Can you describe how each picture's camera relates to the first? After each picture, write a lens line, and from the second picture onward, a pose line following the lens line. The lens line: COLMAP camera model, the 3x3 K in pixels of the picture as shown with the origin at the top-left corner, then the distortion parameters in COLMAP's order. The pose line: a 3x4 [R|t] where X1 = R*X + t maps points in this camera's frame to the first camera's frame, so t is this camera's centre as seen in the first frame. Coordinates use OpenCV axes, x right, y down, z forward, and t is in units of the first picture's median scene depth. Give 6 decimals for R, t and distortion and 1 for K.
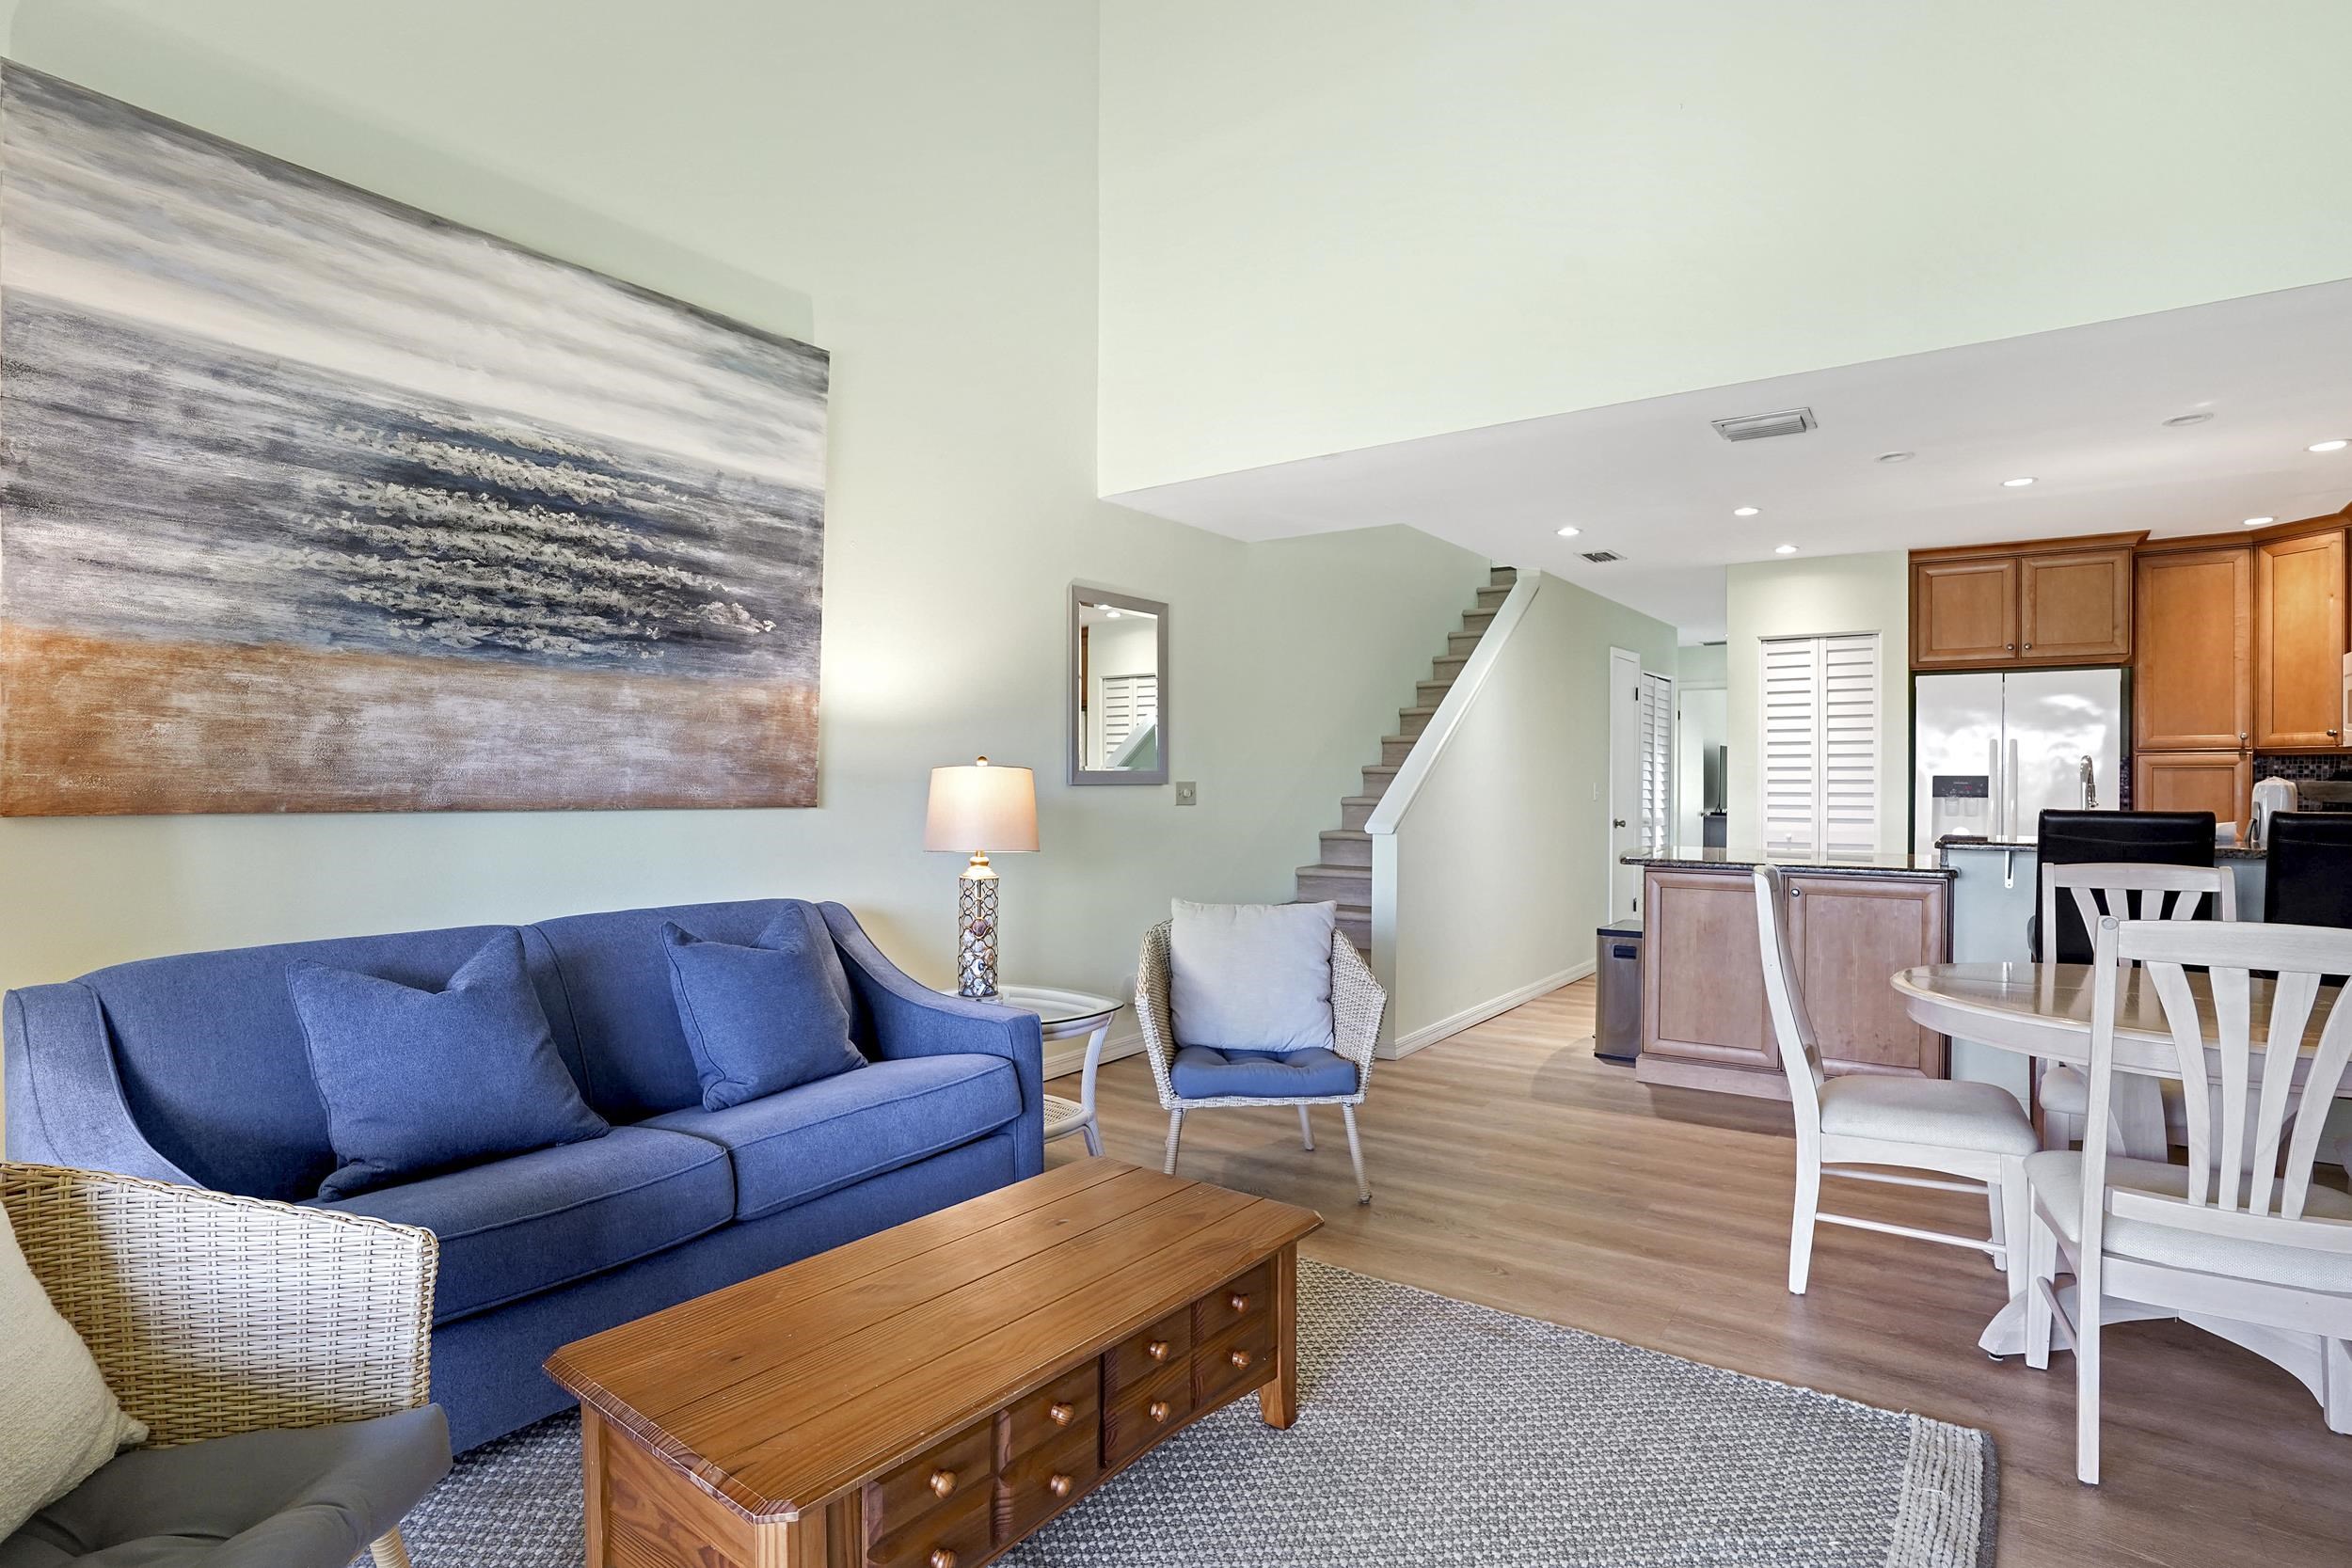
lens RADIAL K [[1209.0, 0, 1183.1], [0, 1209.0, 785.4], [0, 0, 1]] dist [-0.058335, 0.026694]
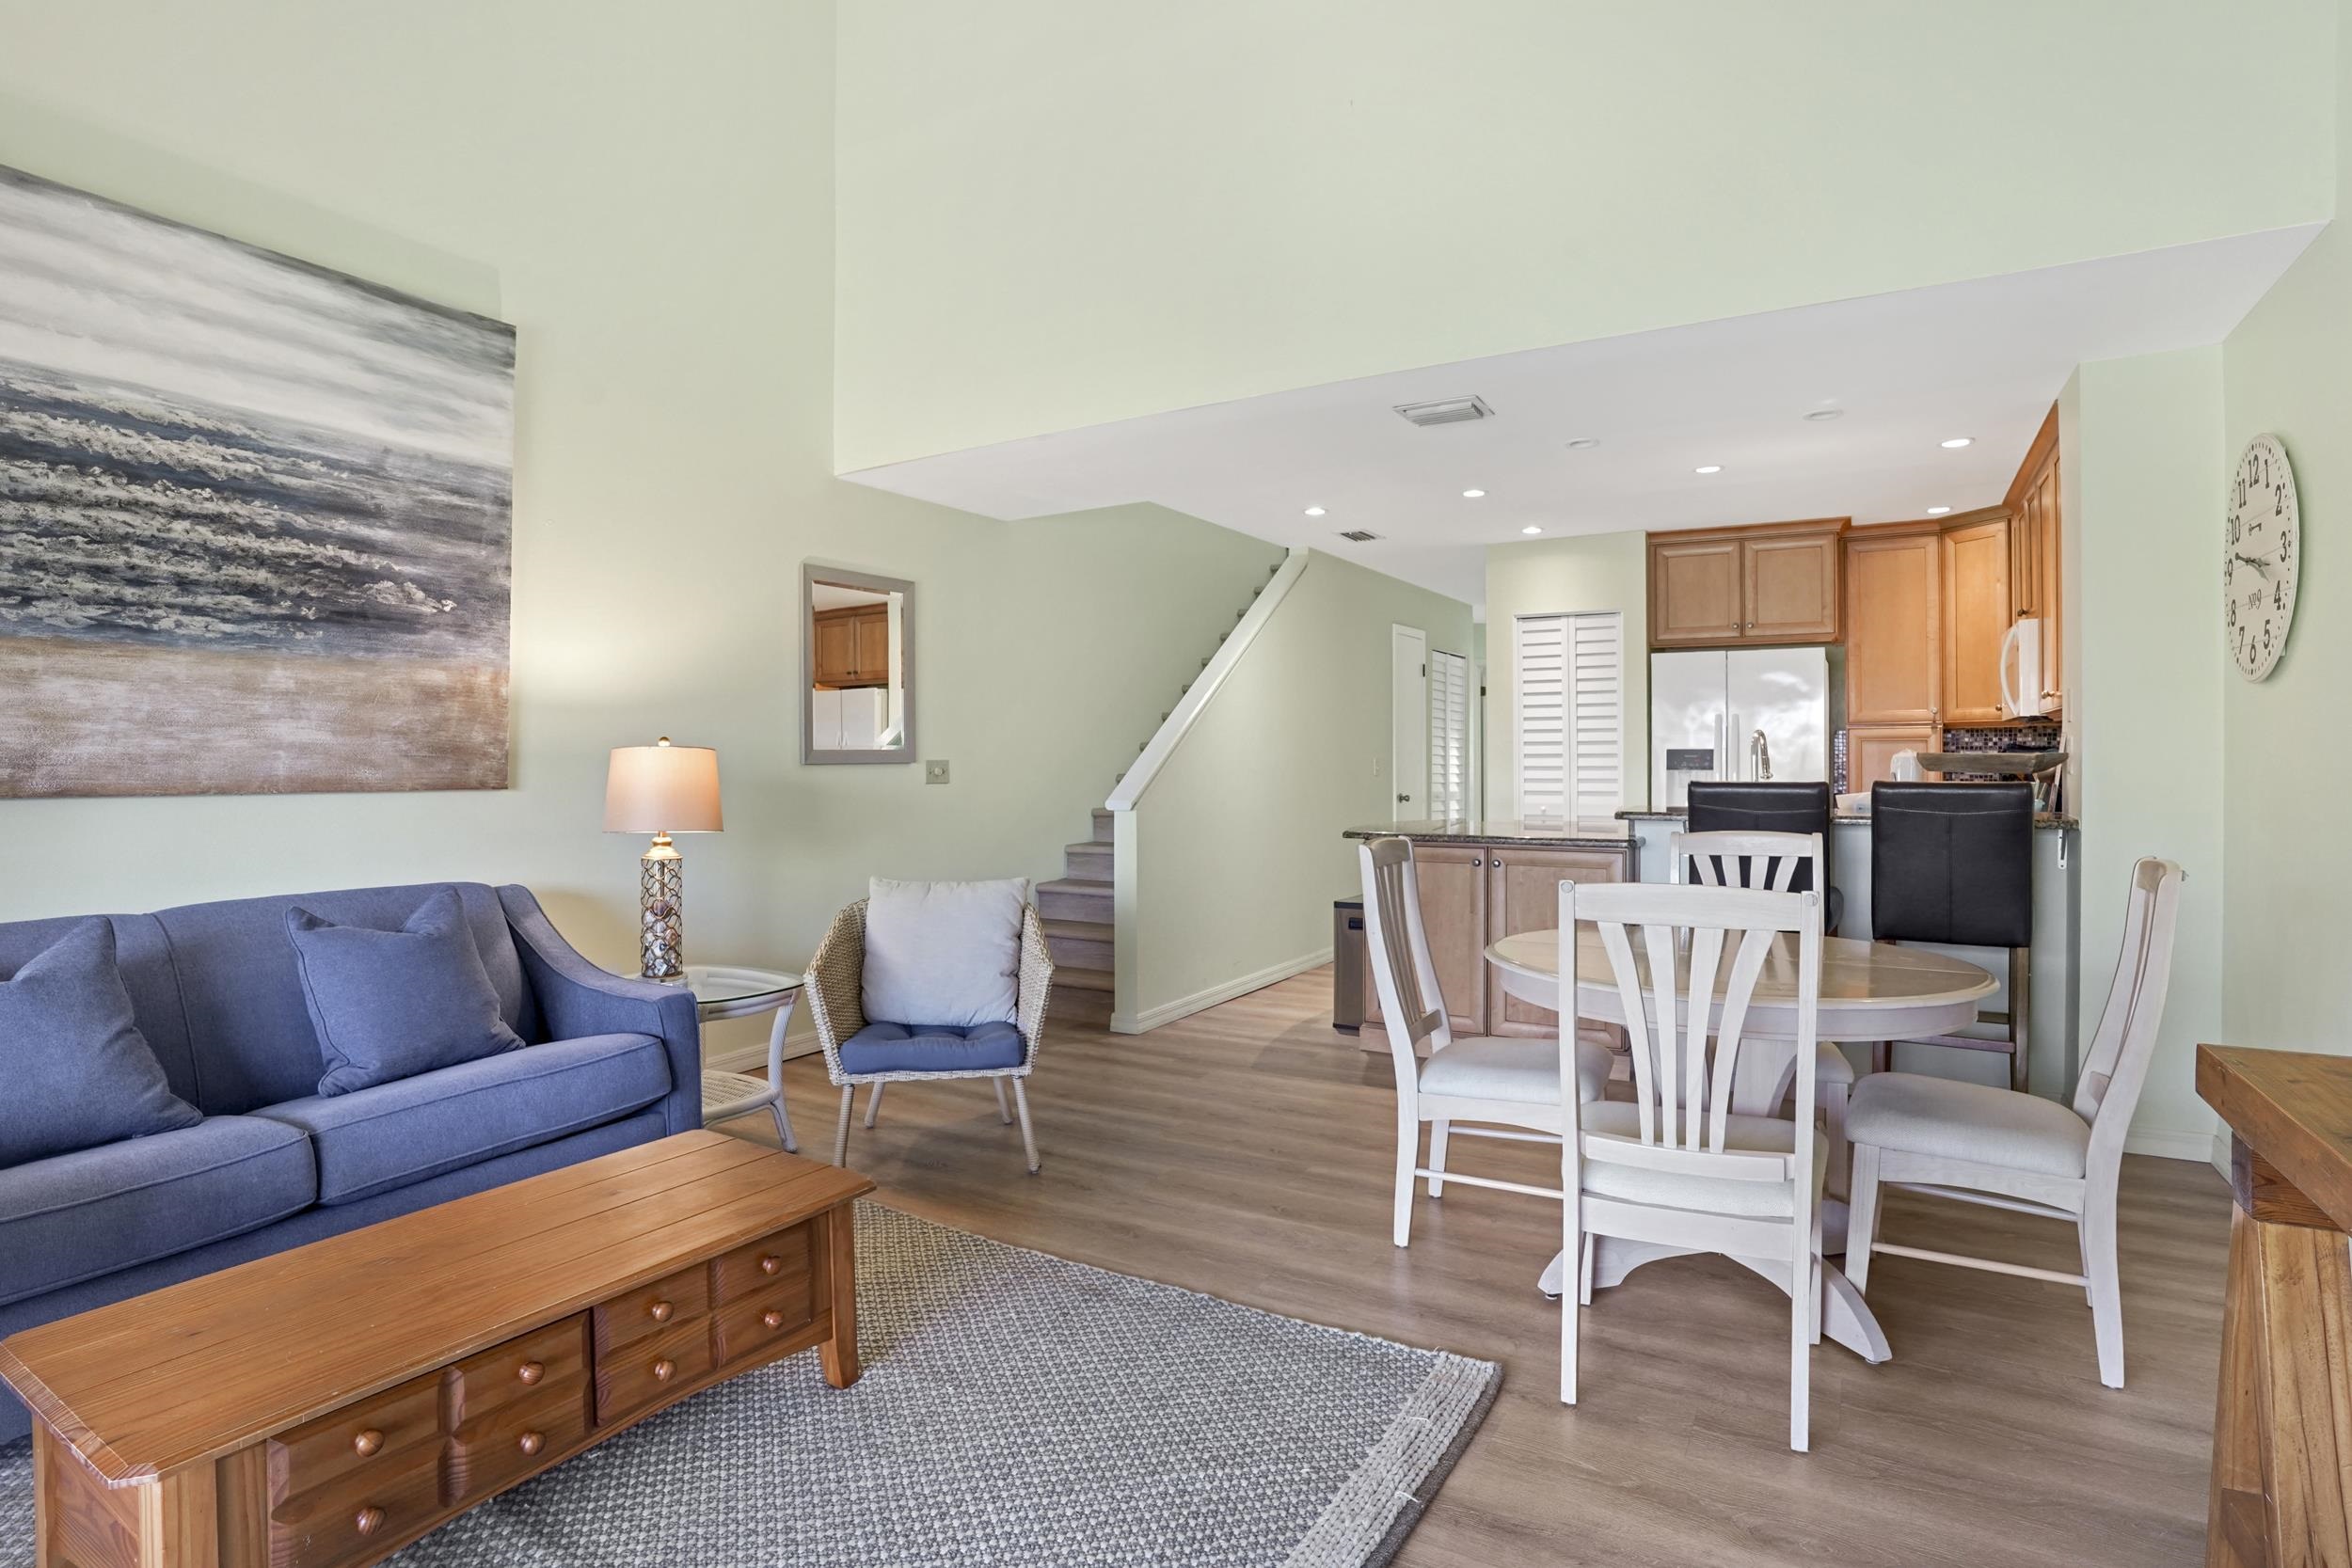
lens RADIAL K [[1209.0, 0, 1170.5], [0, 1209.0, 775.1], [0, 0, 1]] dist [-0.058335, 0.026694]
pose [[0.996175, -0.008962, 0.086921, 0.176971], [0.008302, 0.999934, 0.007946, 0.003679], [-0.086986, -0.007194, 0.996184, -0.025198]]
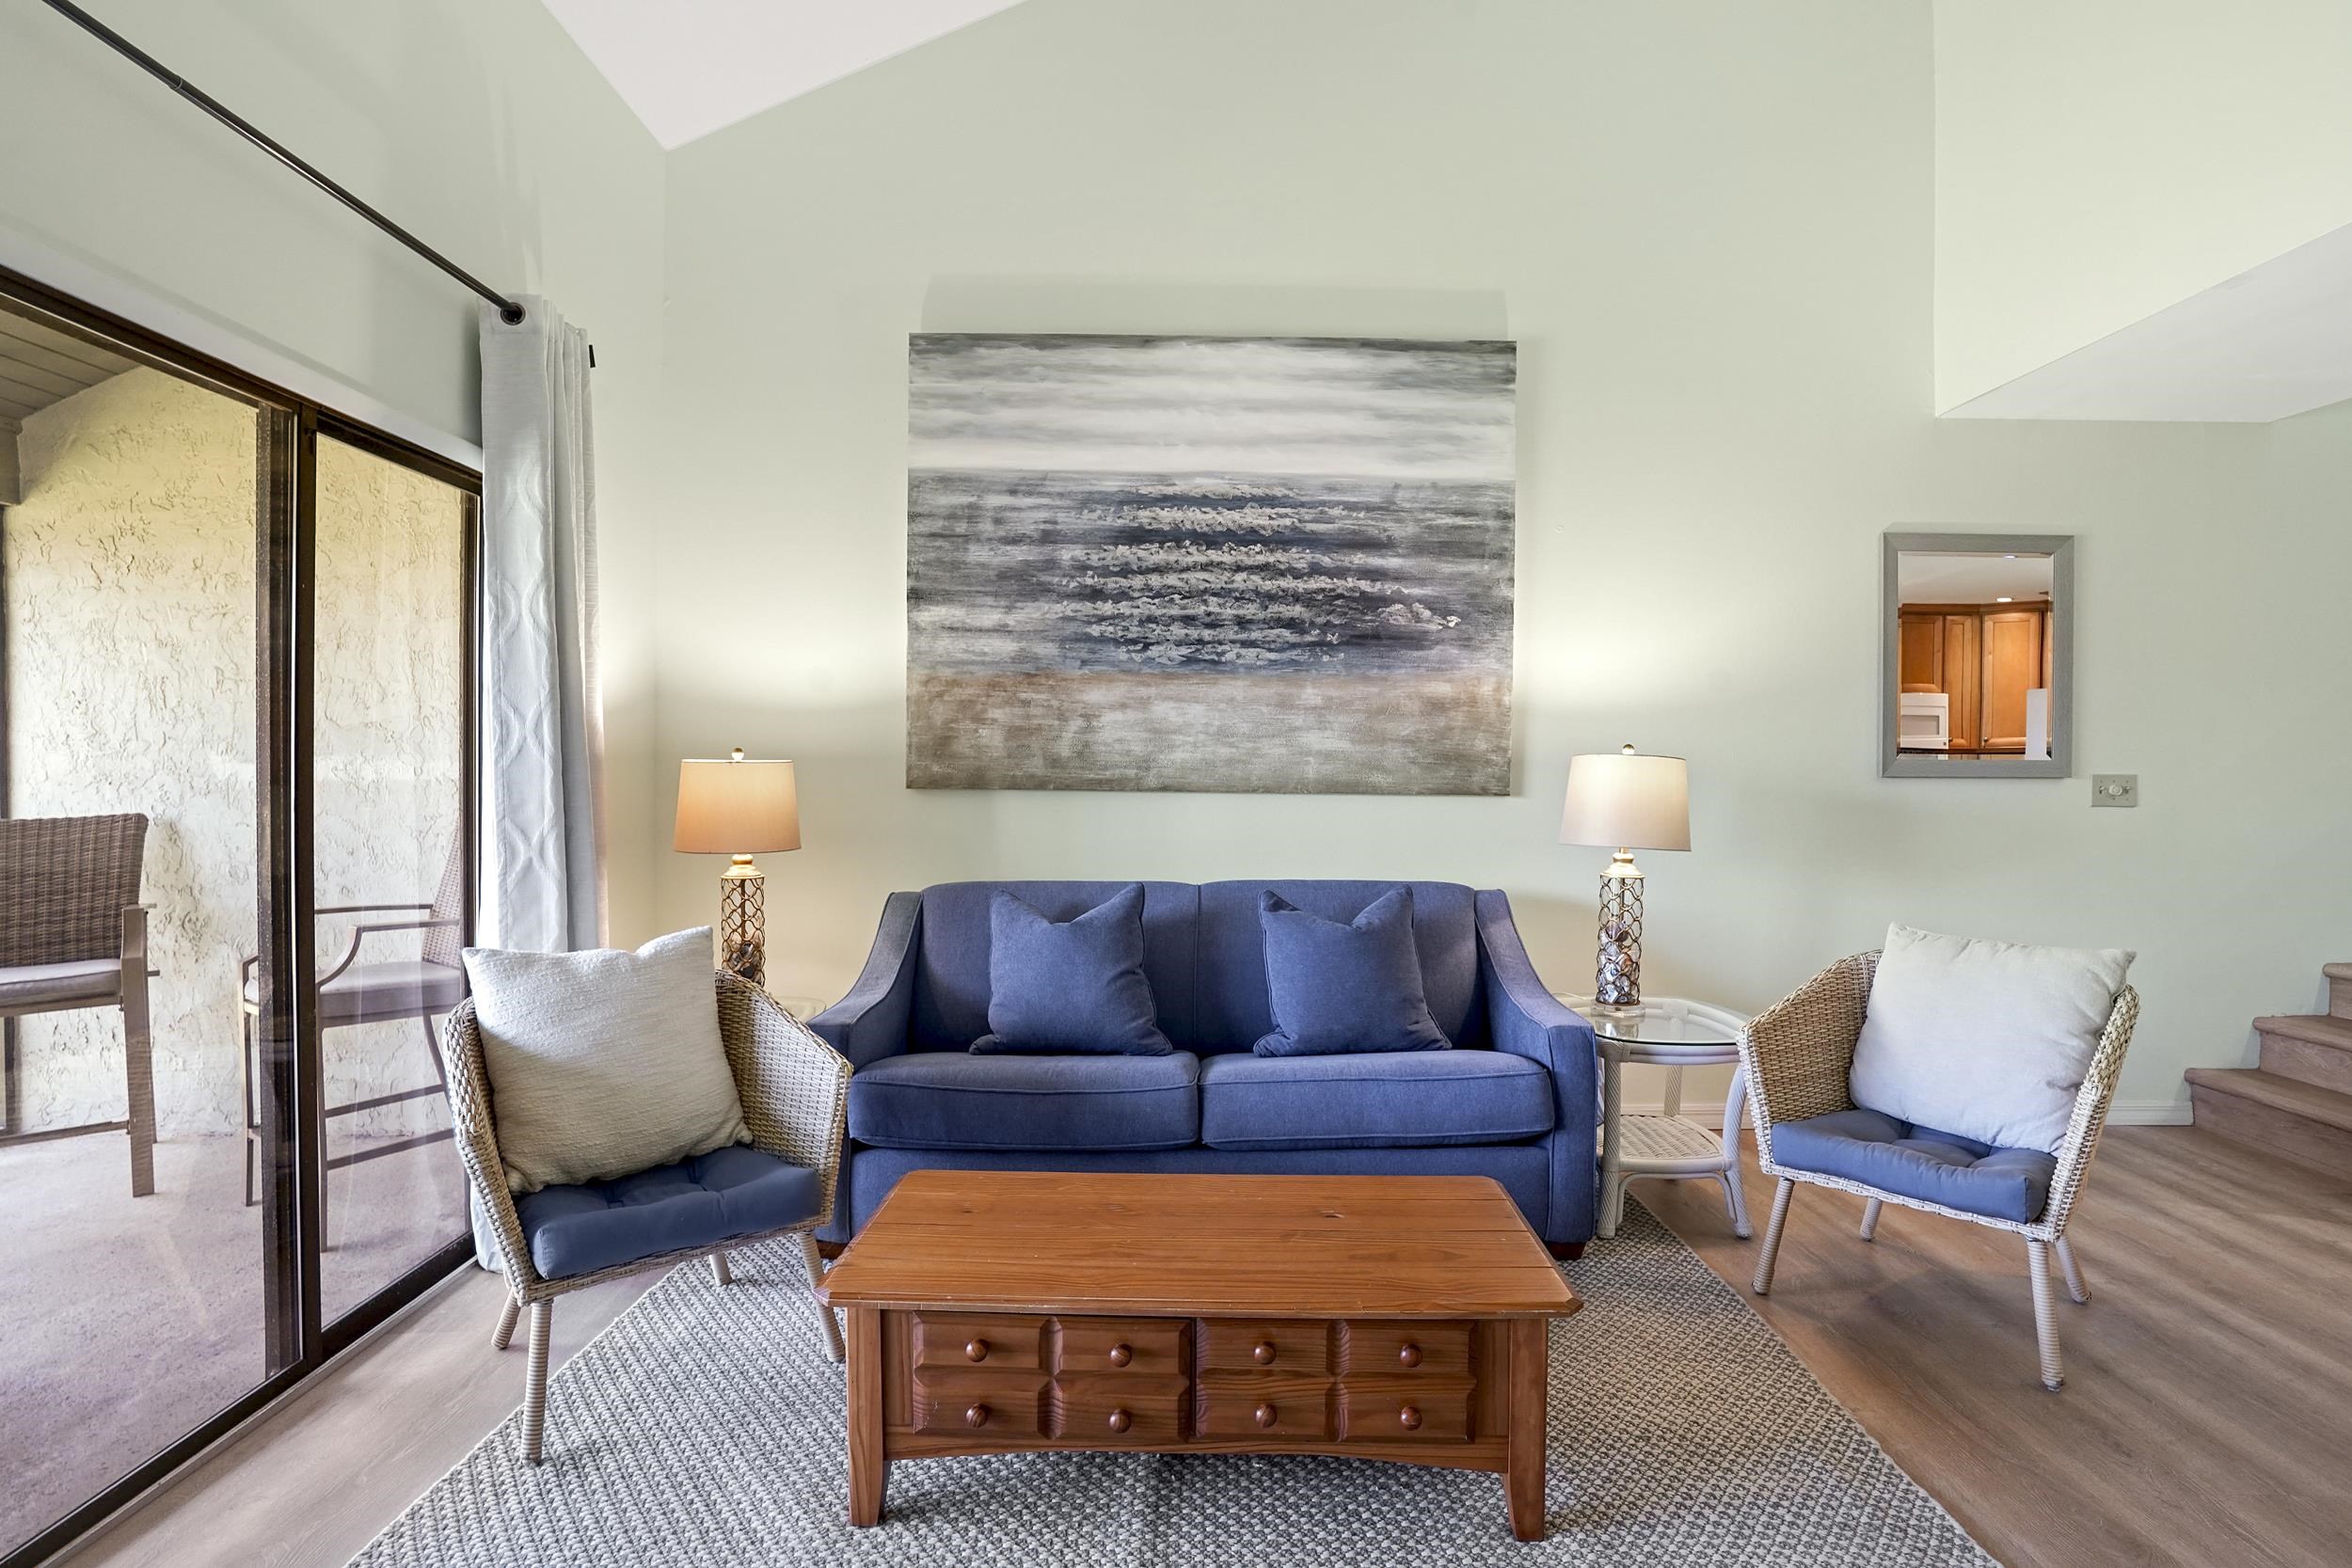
lens RADIAL K [[1209.0, 0, 1131.2], [0, 1209.0, 767.6], [0, 0, 1]] dist [-0.058335, 0.026694]
pose [[0.585436, 0.003065, -0.810713, 0.377906], [-0.008091, 0.999965, -0.002062, -0.000994], [0.810678, 0.007767, 0.585440, 0.179210]]
